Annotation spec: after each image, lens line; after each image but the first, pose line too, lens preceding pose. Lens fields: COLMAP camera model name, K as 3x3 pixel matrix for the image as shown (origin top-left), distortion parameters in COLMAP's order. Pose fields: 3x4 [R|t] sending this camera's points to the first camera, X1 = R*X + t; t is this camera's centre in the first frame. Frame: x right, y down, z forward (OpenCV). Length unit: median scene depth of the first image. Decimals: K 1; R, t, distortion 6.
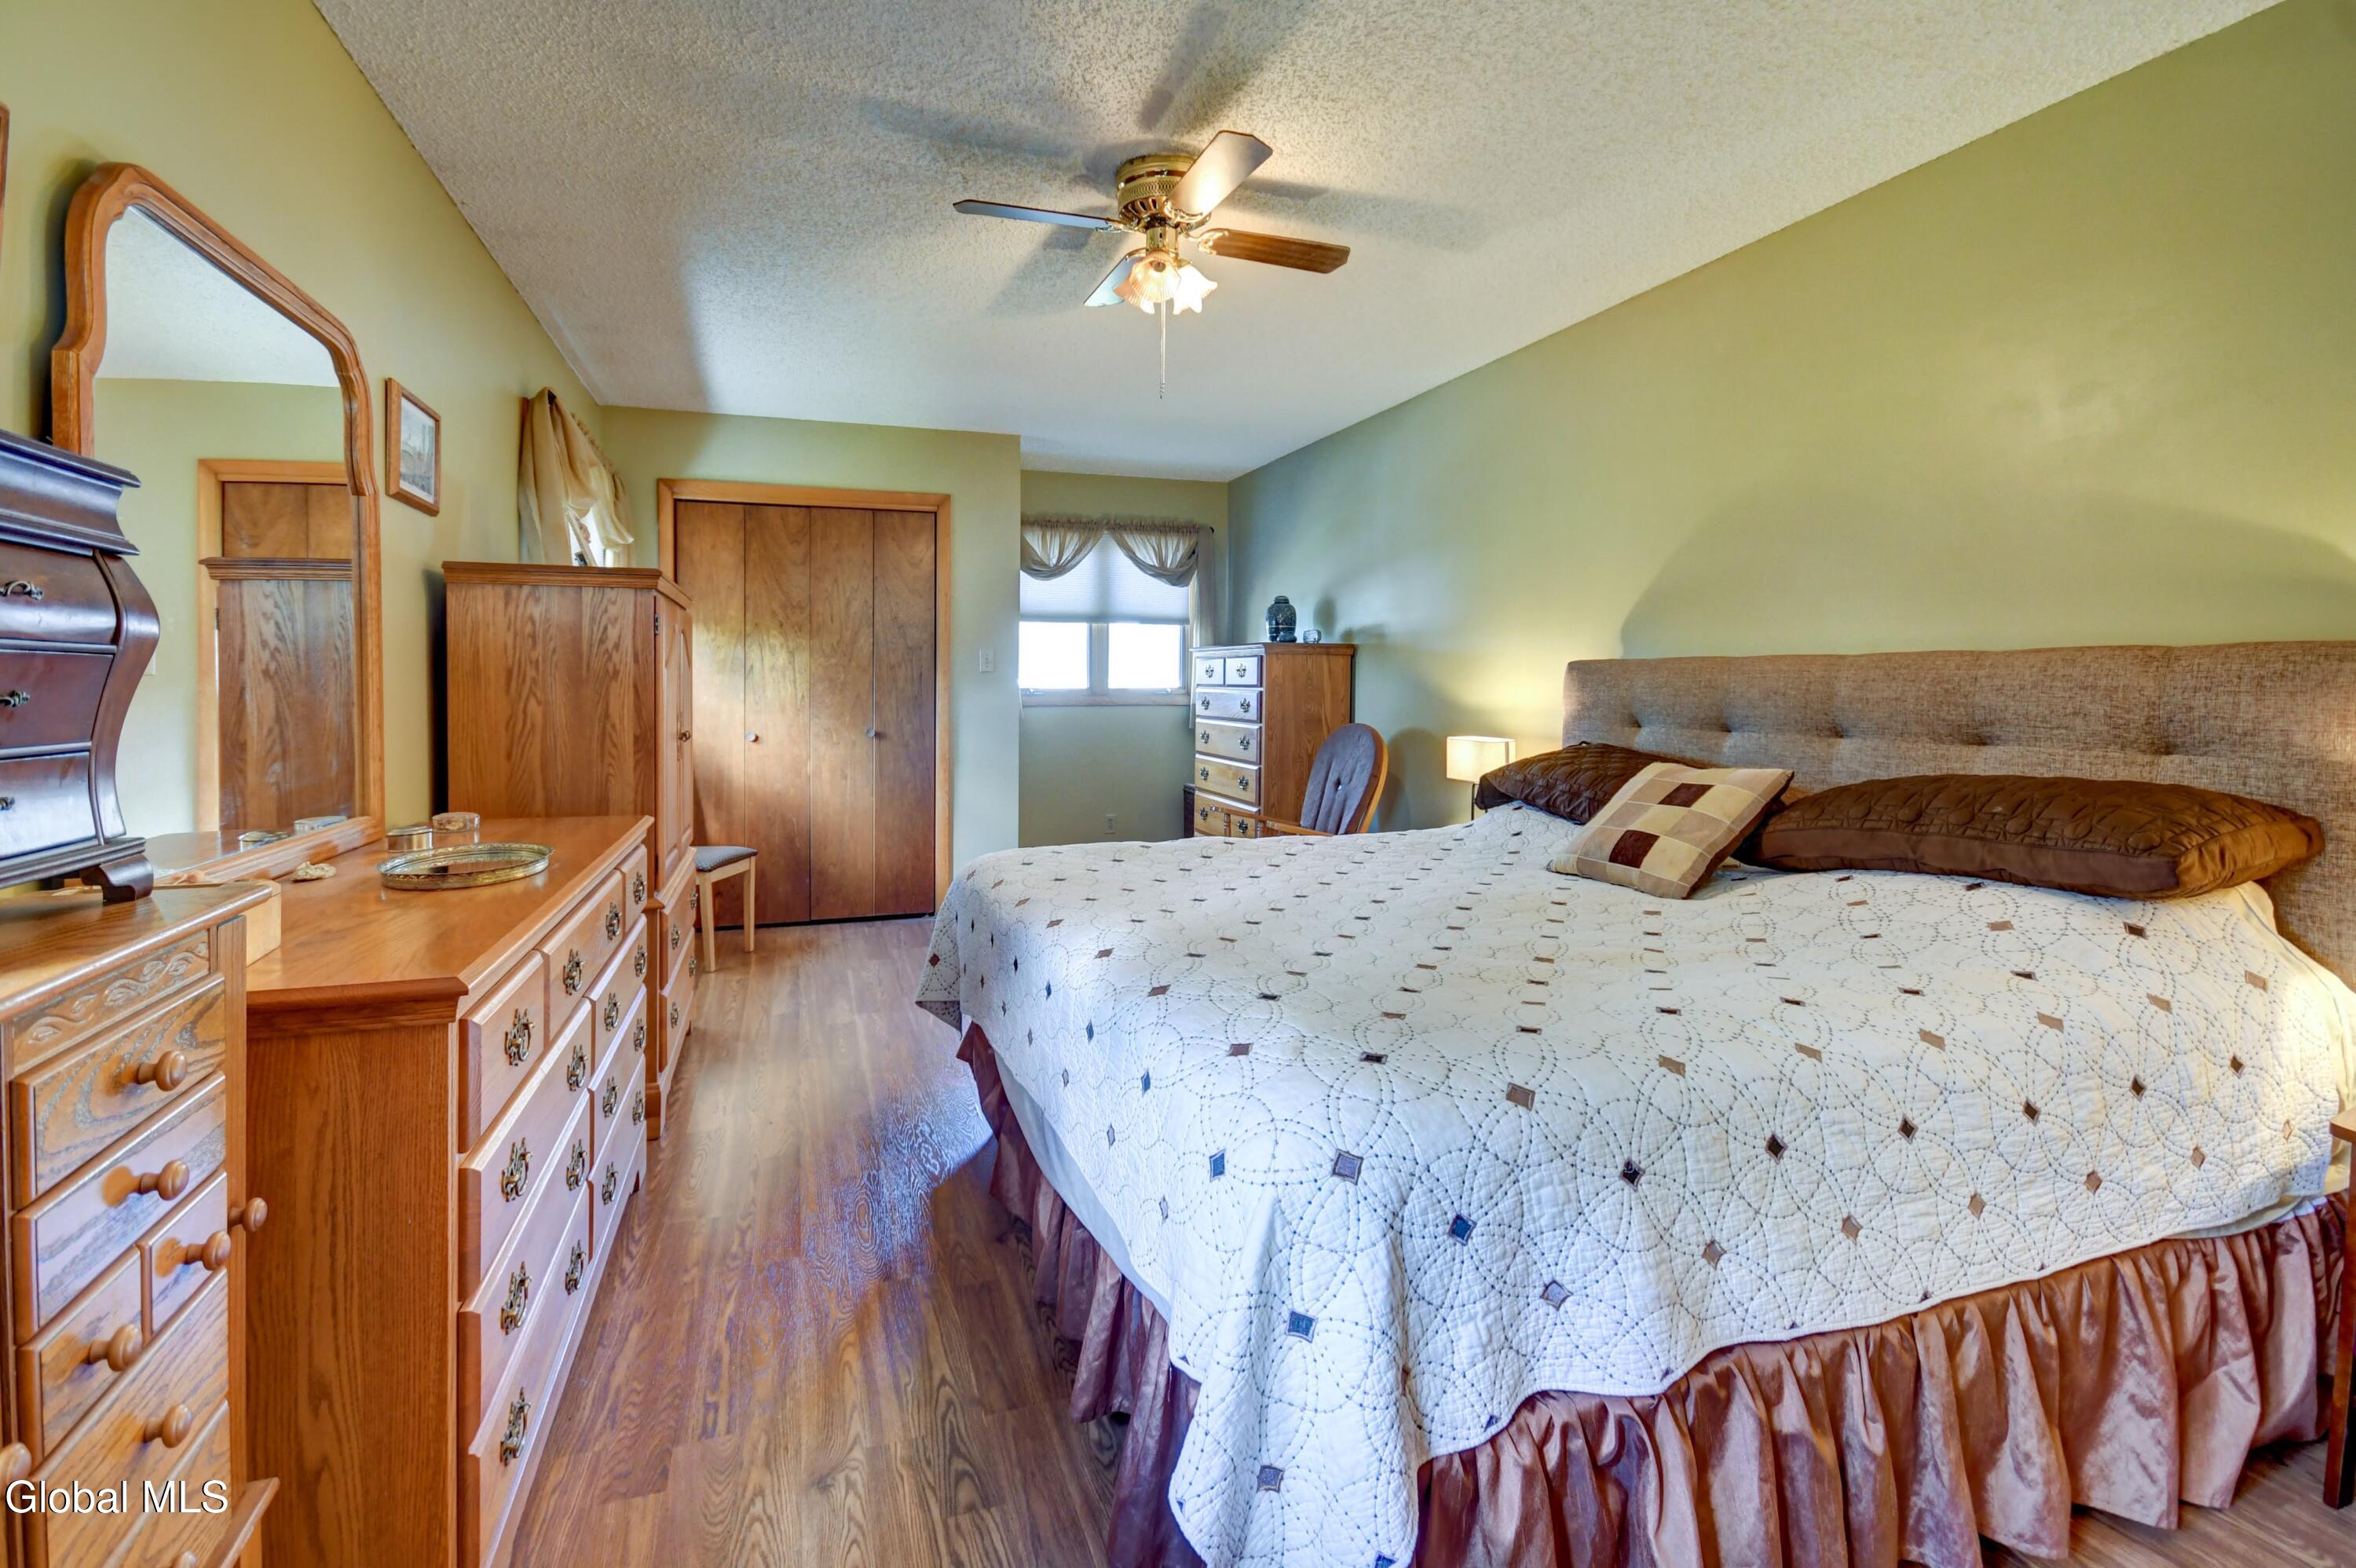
lens RADIAL K [[1049.2, 0, 1176.6], [0, 1049.2, 714.9], [0, 0, 1]] dist [0.018473, 0.000294]
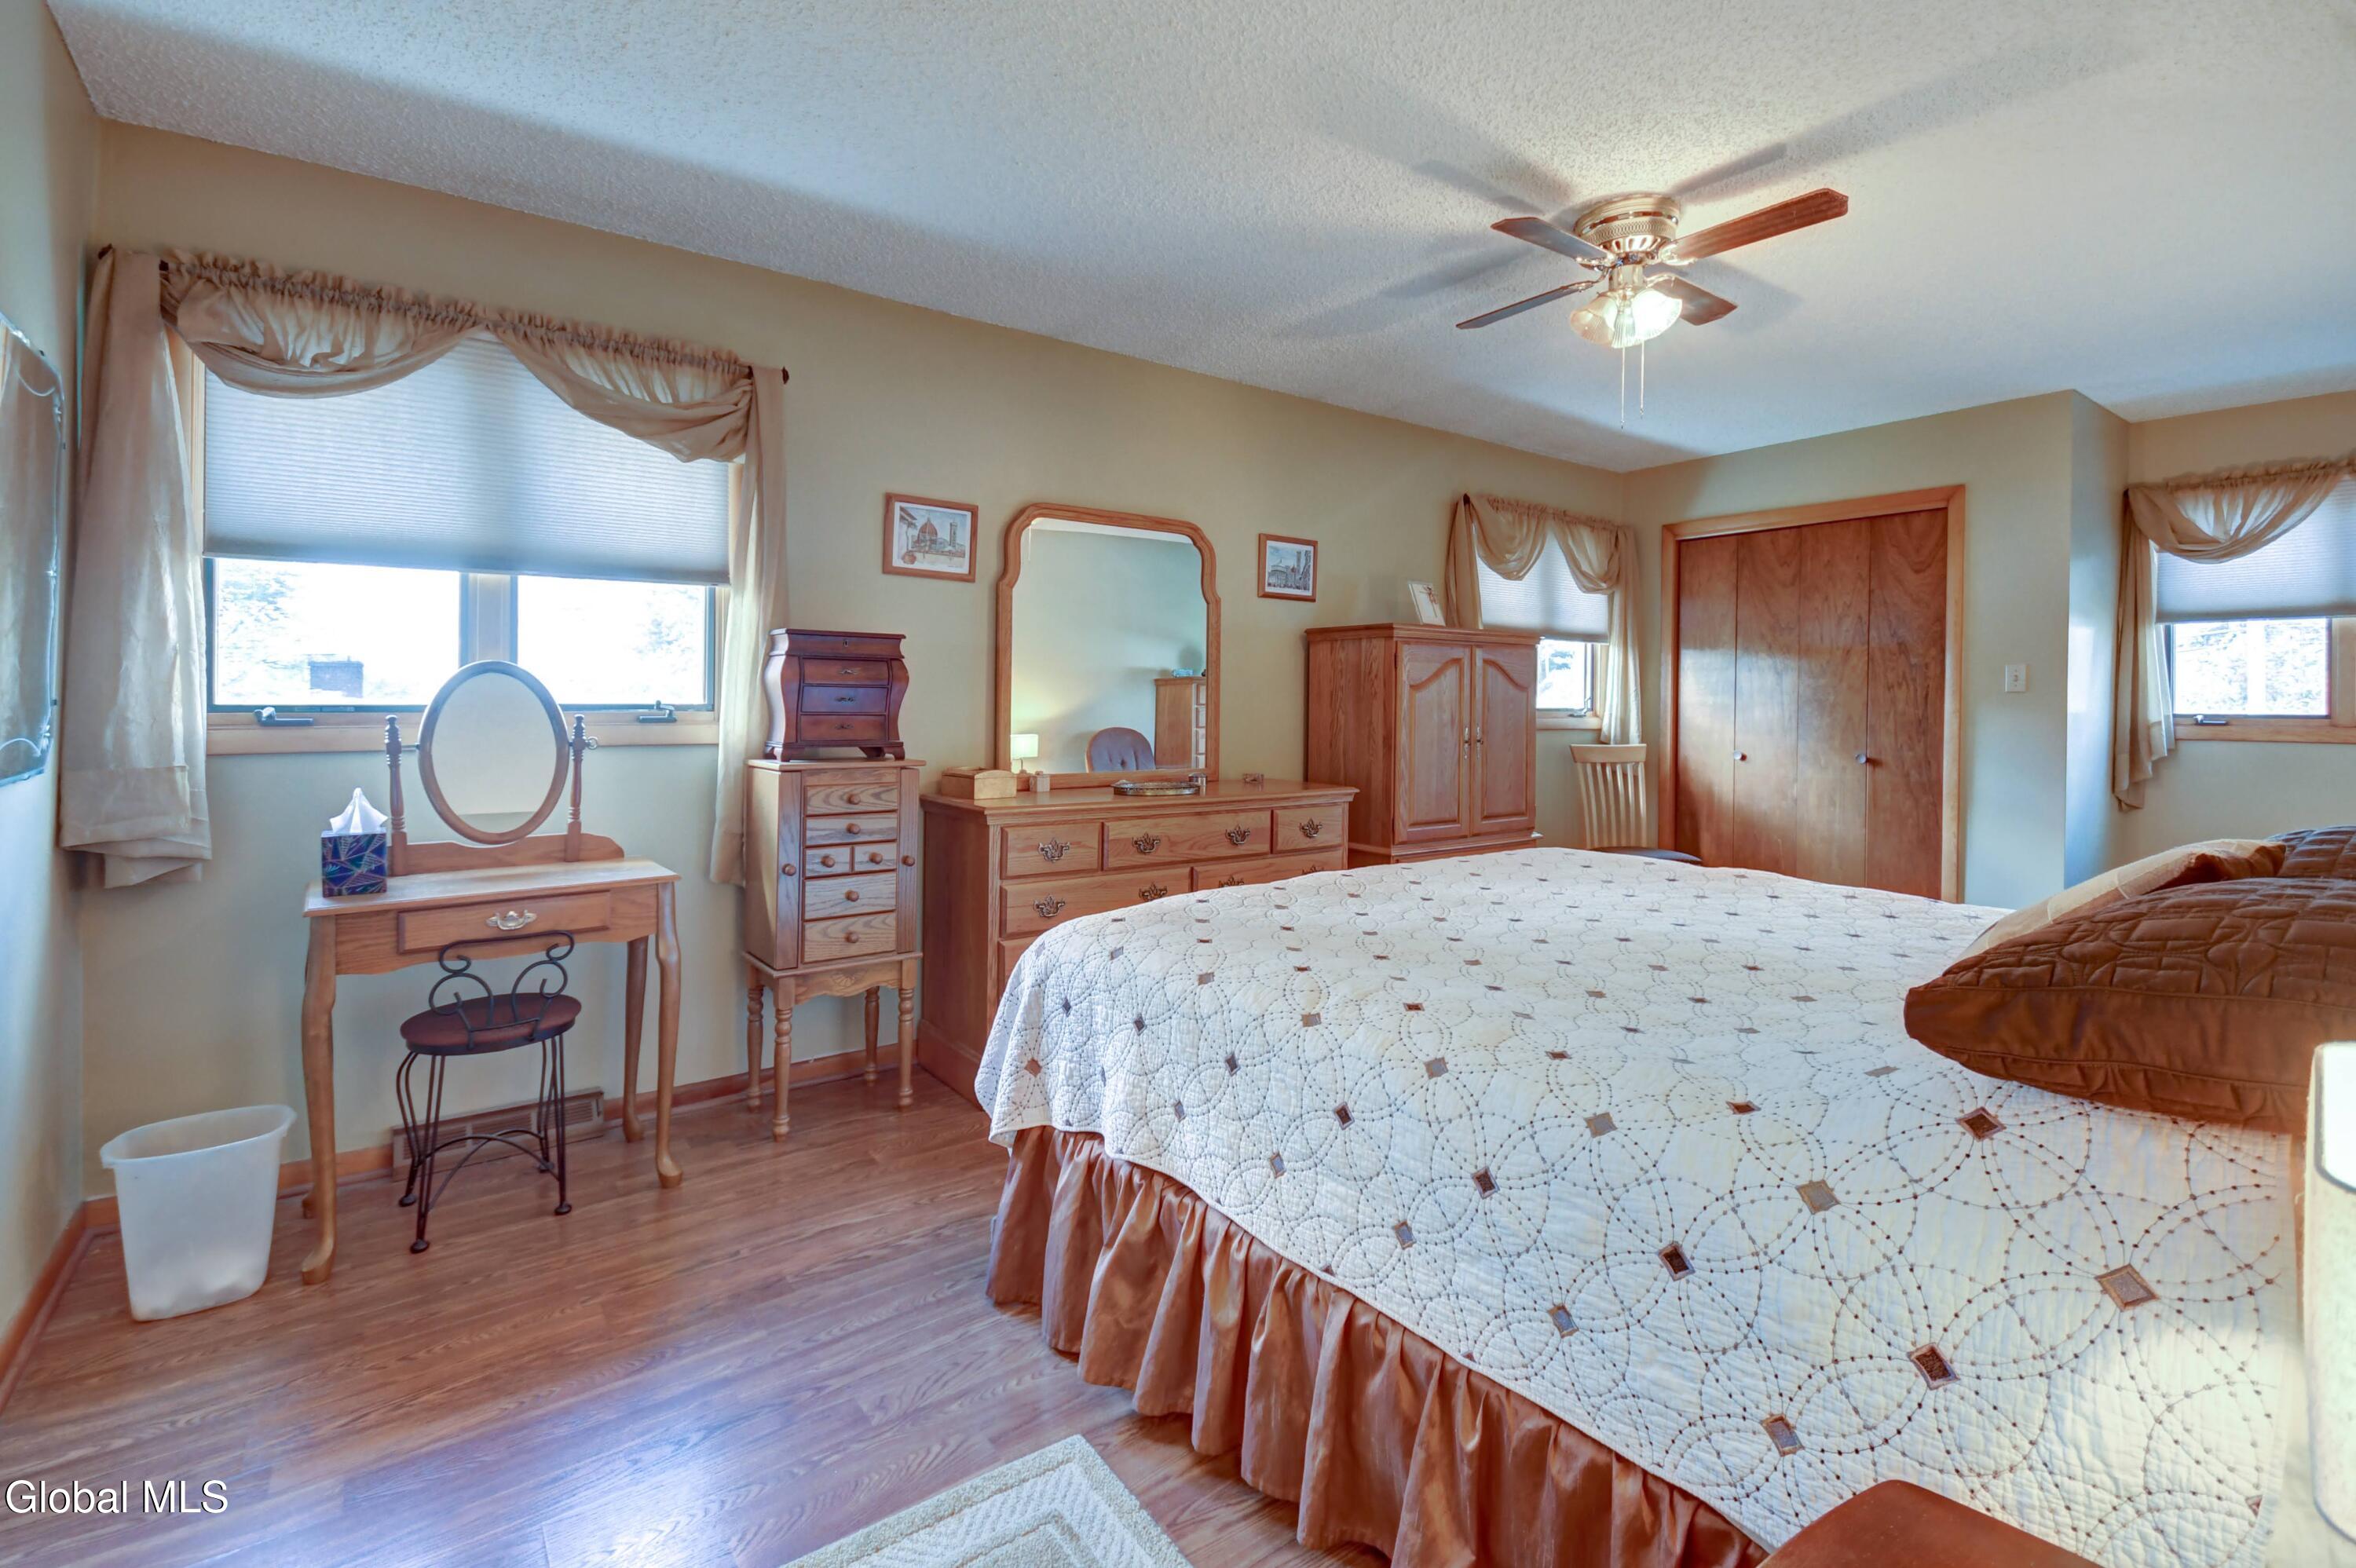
lens RADIAL K [[1119.2, 0, 1186.1], [0, 1119.2, 705.6], [0, 0, 1]] dist [0.000269, 0.000694]
pose [[0.295118, 0.004560, -0.955450, 0.488501], [-0.035885, 0.999336, -0.006315, -0.002012], [0.954787, 0.036150, 0.295086, 0.144741]]
